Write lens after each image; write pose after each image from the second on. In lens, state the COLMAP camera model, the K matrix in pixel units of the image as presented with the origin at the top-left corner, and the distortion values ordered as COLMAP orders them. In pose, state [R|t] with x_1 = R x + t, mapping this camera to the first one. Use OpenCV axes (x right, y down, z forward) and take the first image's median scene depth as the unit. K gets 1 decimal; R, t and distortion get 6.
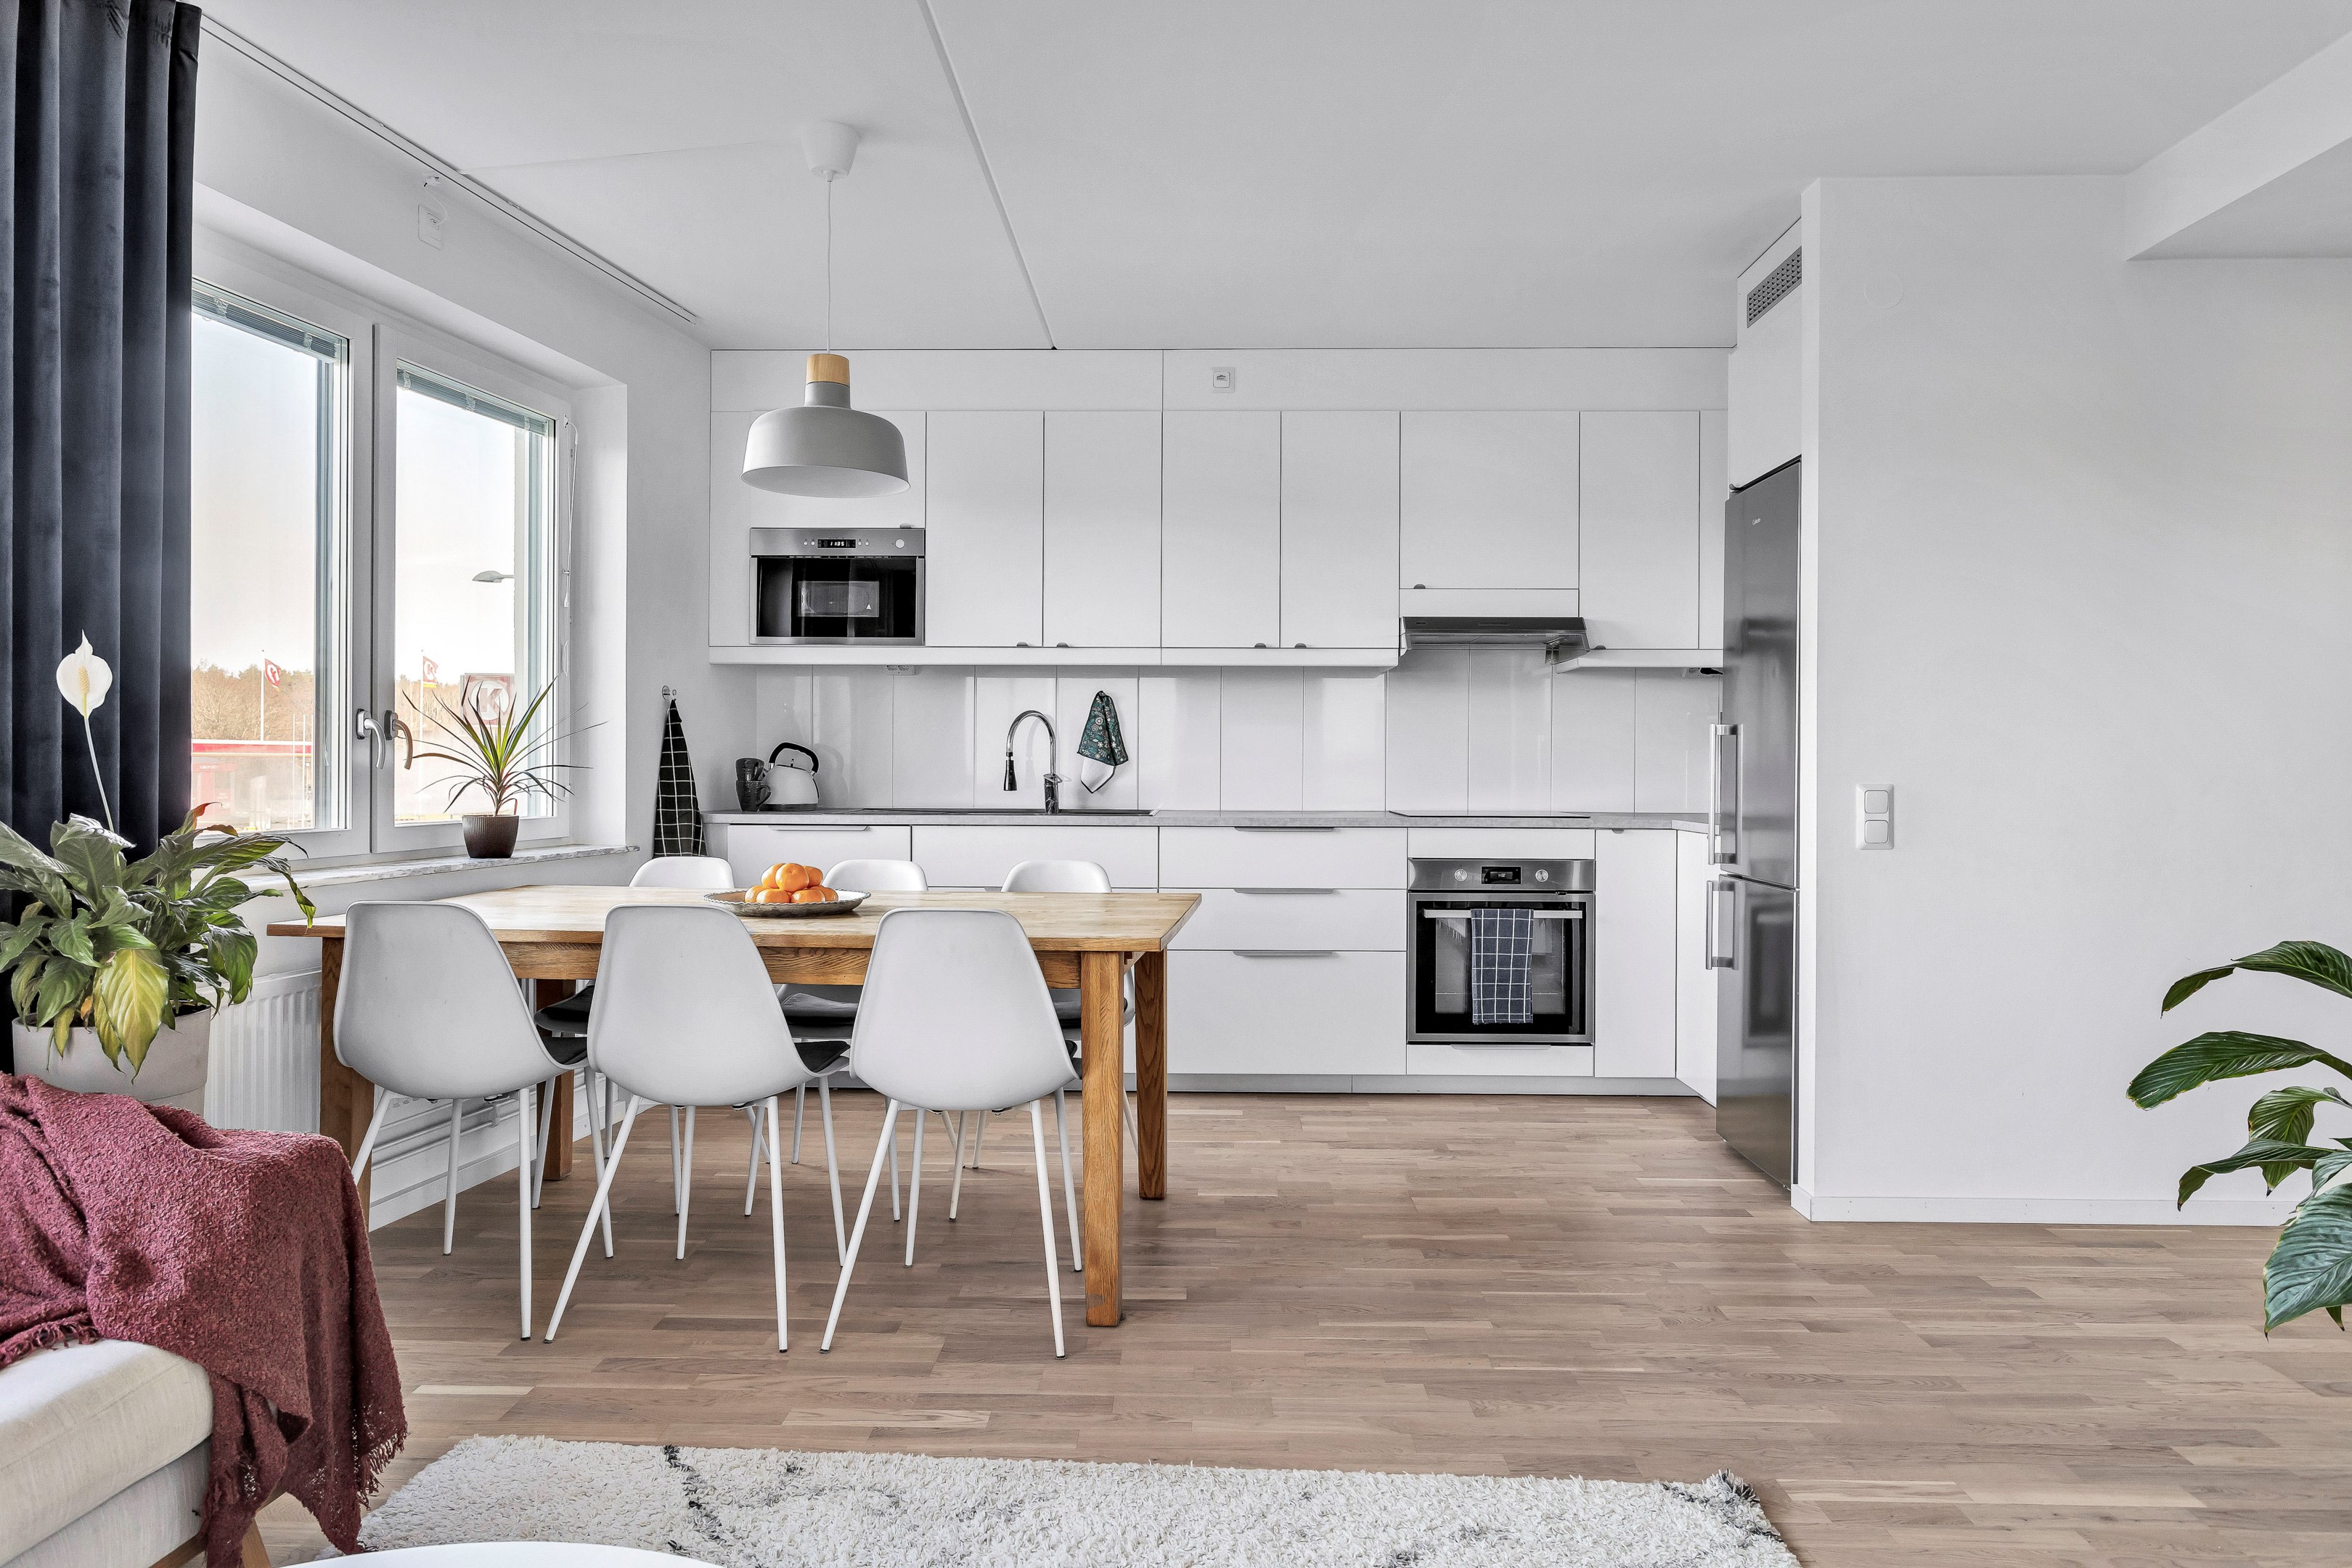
lens RADIAL K [[1629.2, 0, 1239.2], [0, 1629.2, 766.5], [0, 0, 1]] dist [-0.003193, 0.002148]
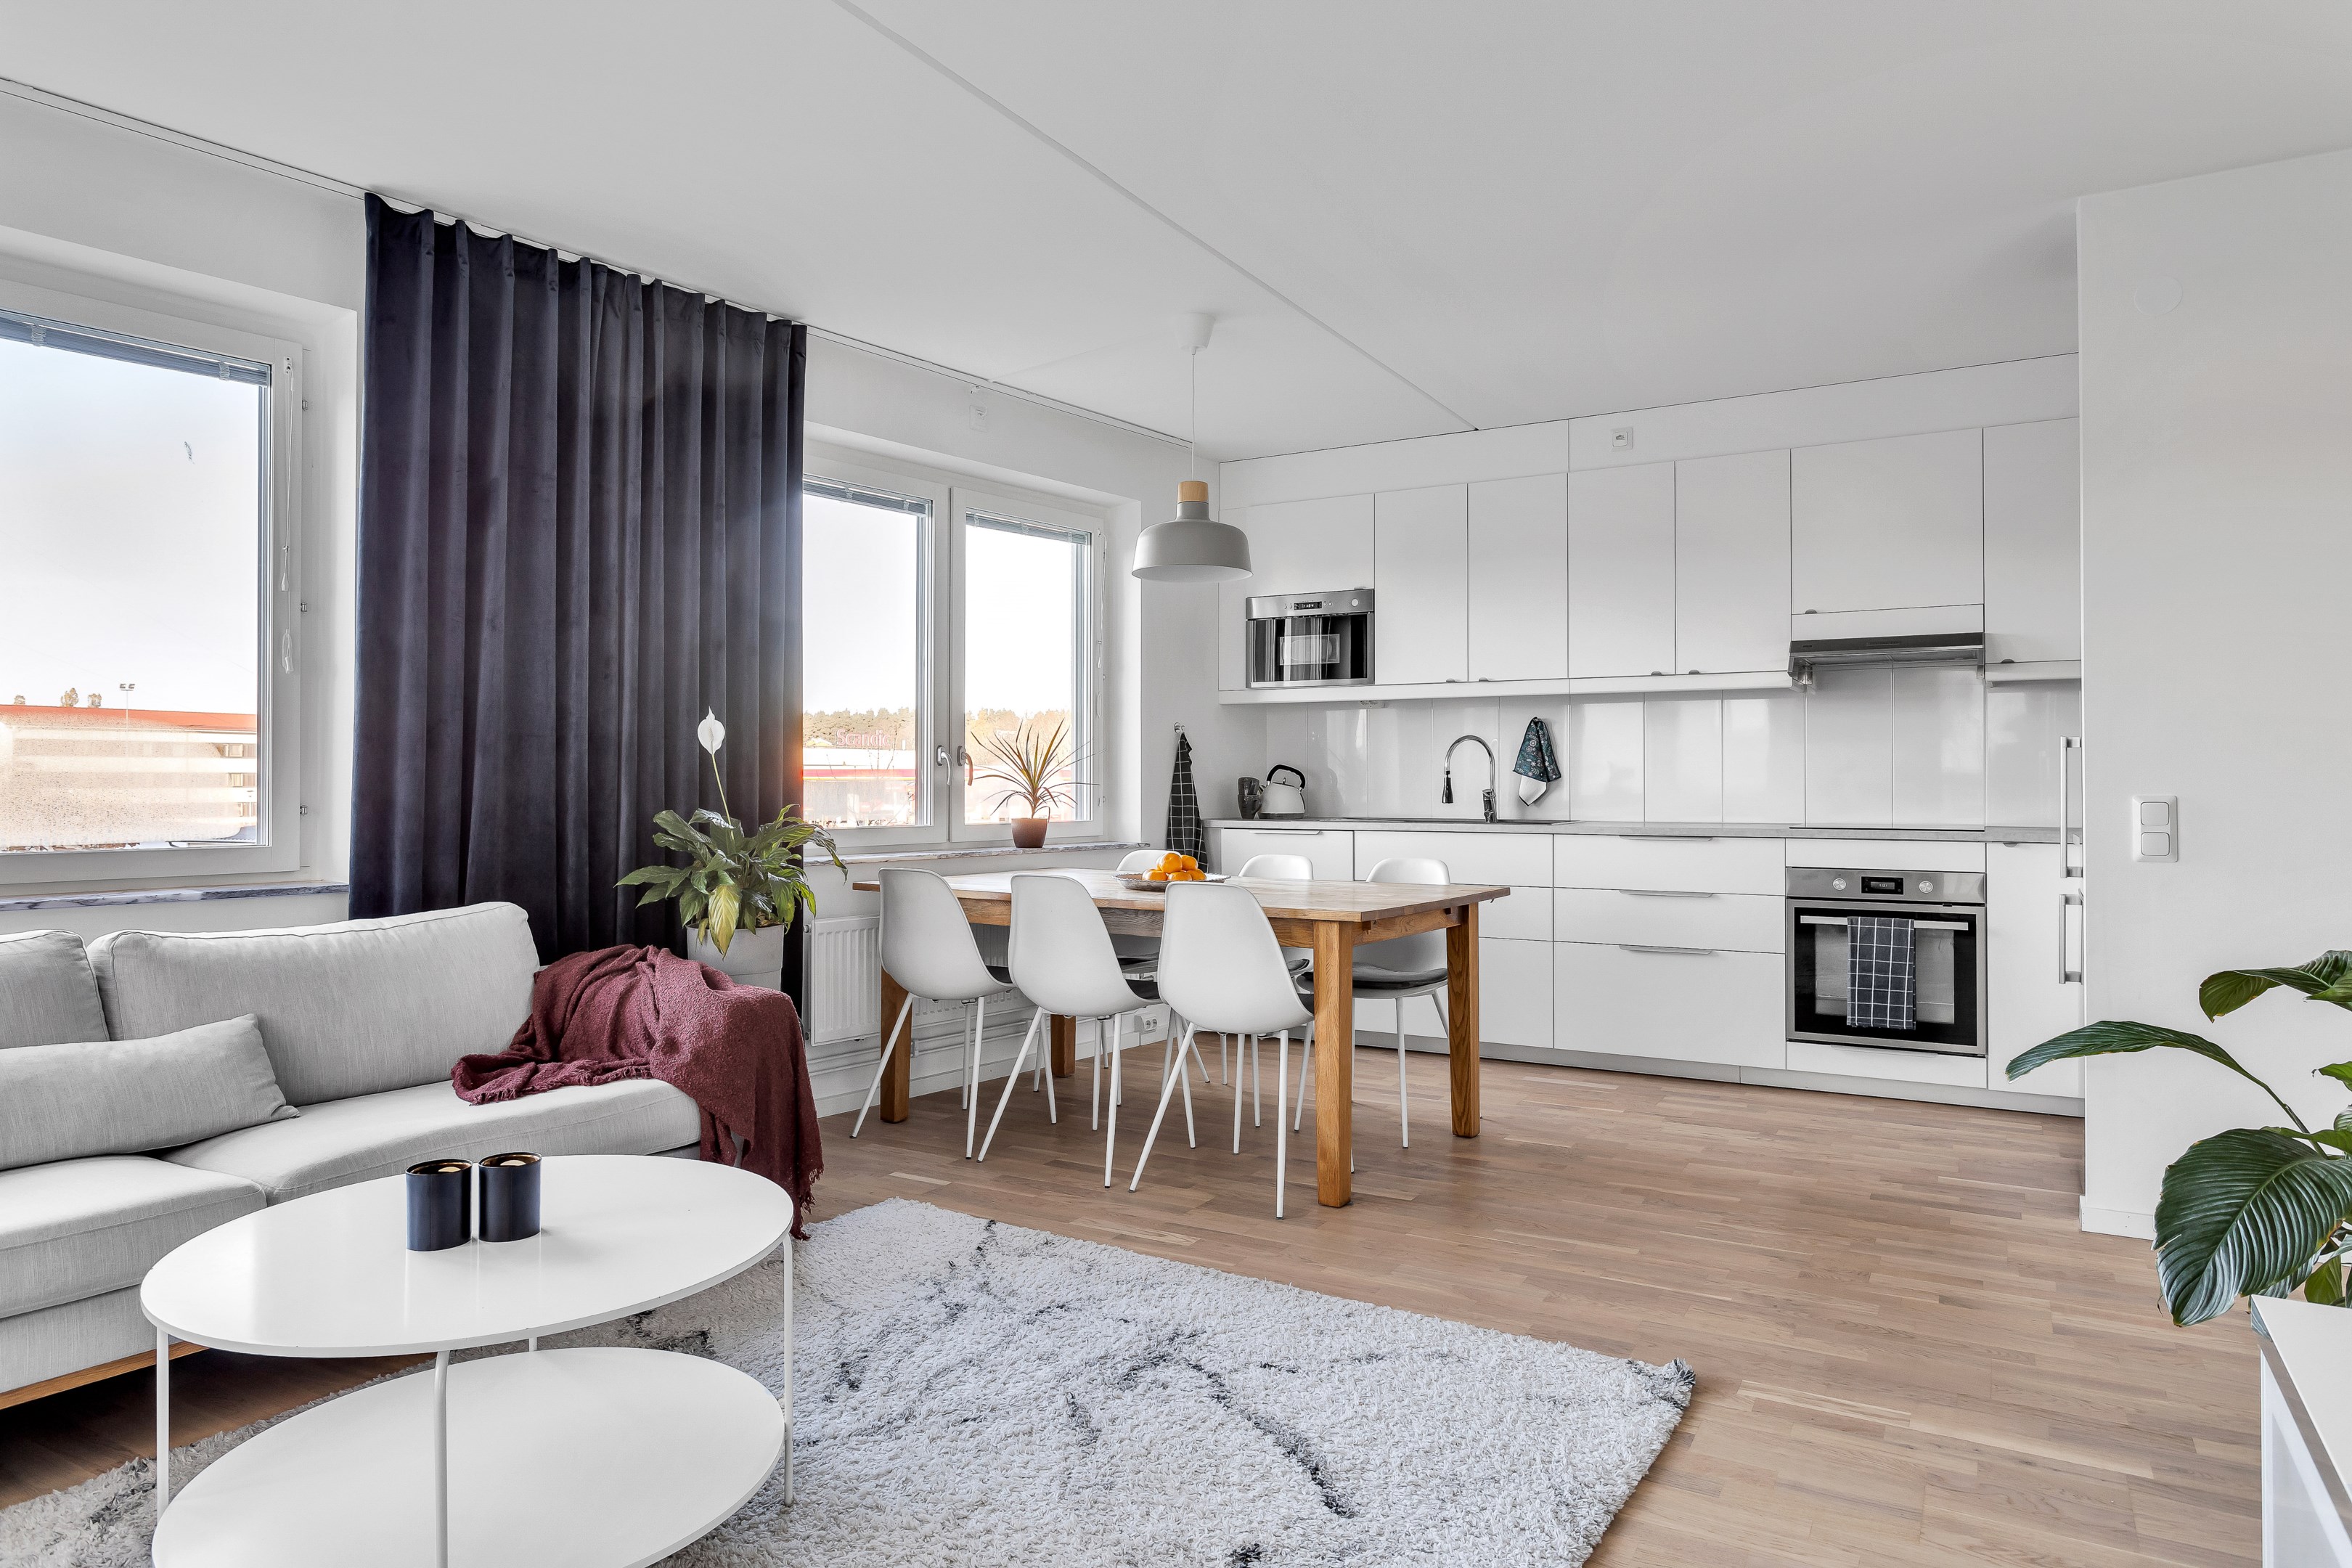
lens RADIAL K [[1620.8, 0, 1158.7], [0, 1620.8, 756.2], [0, 0, 1]] dist [-0.010645, 0.000784]
pose [[0.848777, -0.012907, -0.528594, 0.388597], [0.002637, 0.999793, -0.020178, 0.004916], [0.528745, 0.015733, 0.848635, -0.148360]]
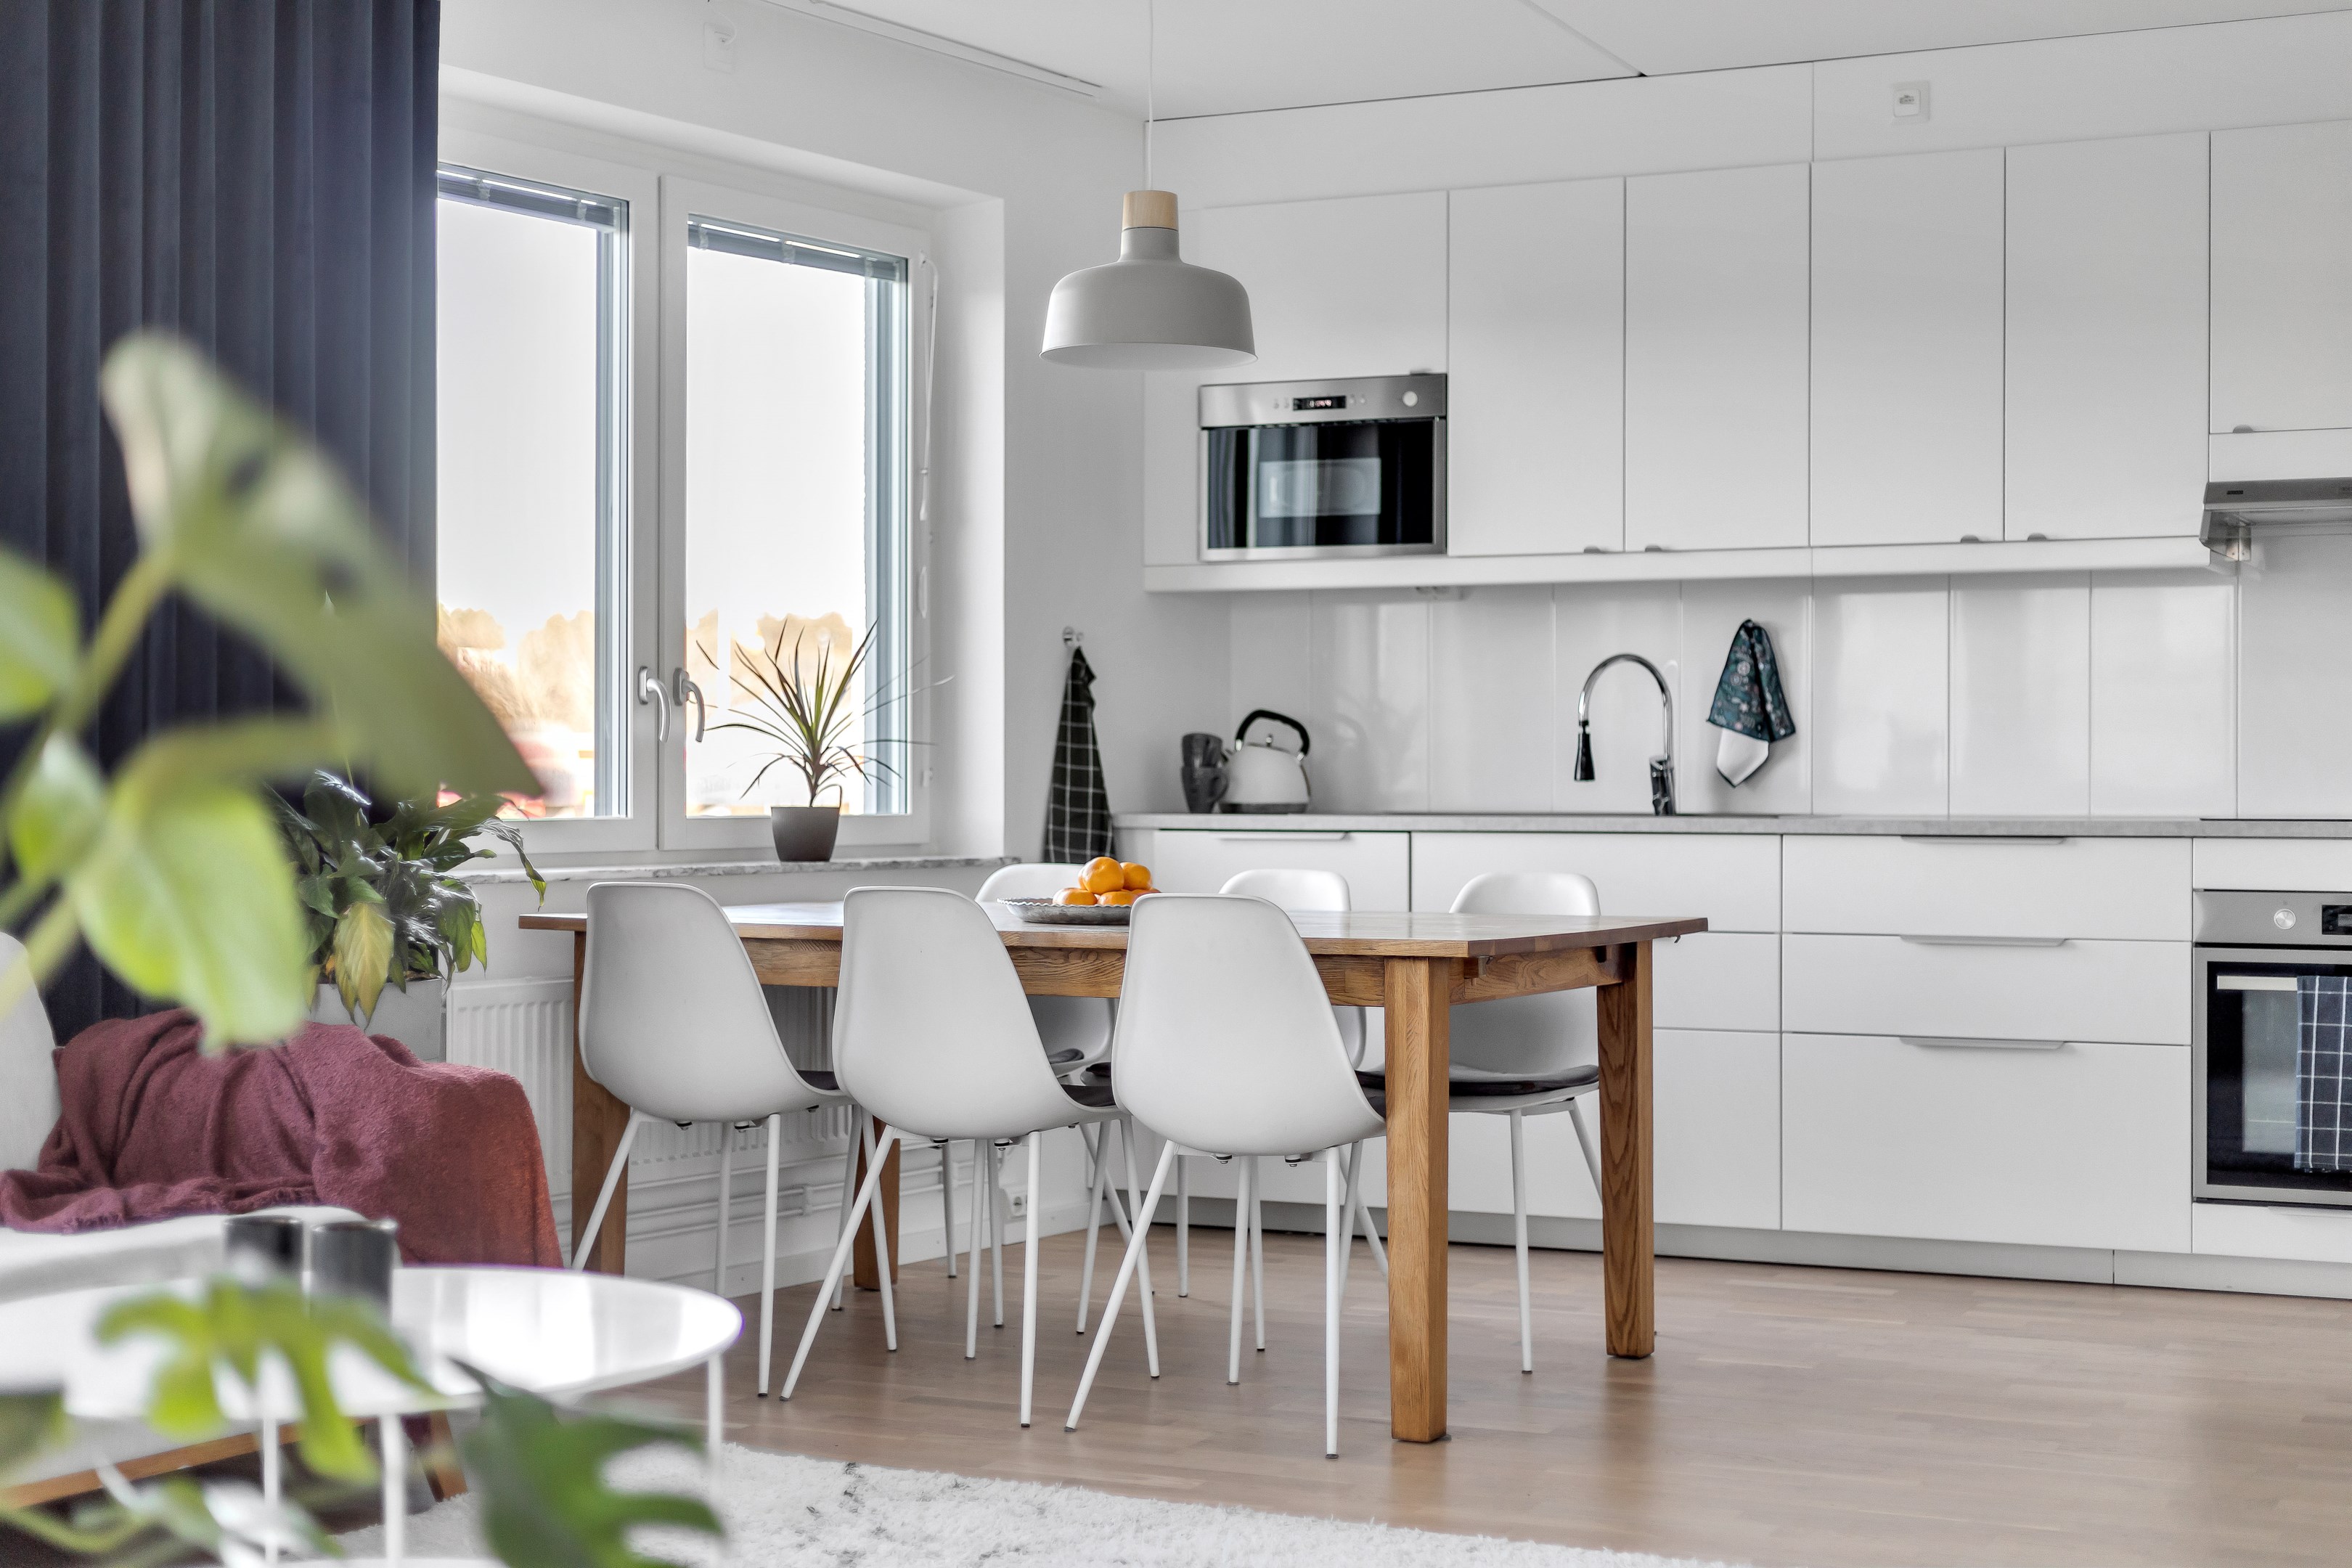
lens RADIAL K [[4249.4, 0, 1176.0], [0, 4249.4, 784.0], [0, 0, 1]] dist [0.029924, -0.065617]
pose [[0.897535, -0.005110, -0.440913, 0.559464], [0.002184, 0.999972, -0.007143, 0.034502], [0.440937, 0.005448, 0.897521, -0.686878]]
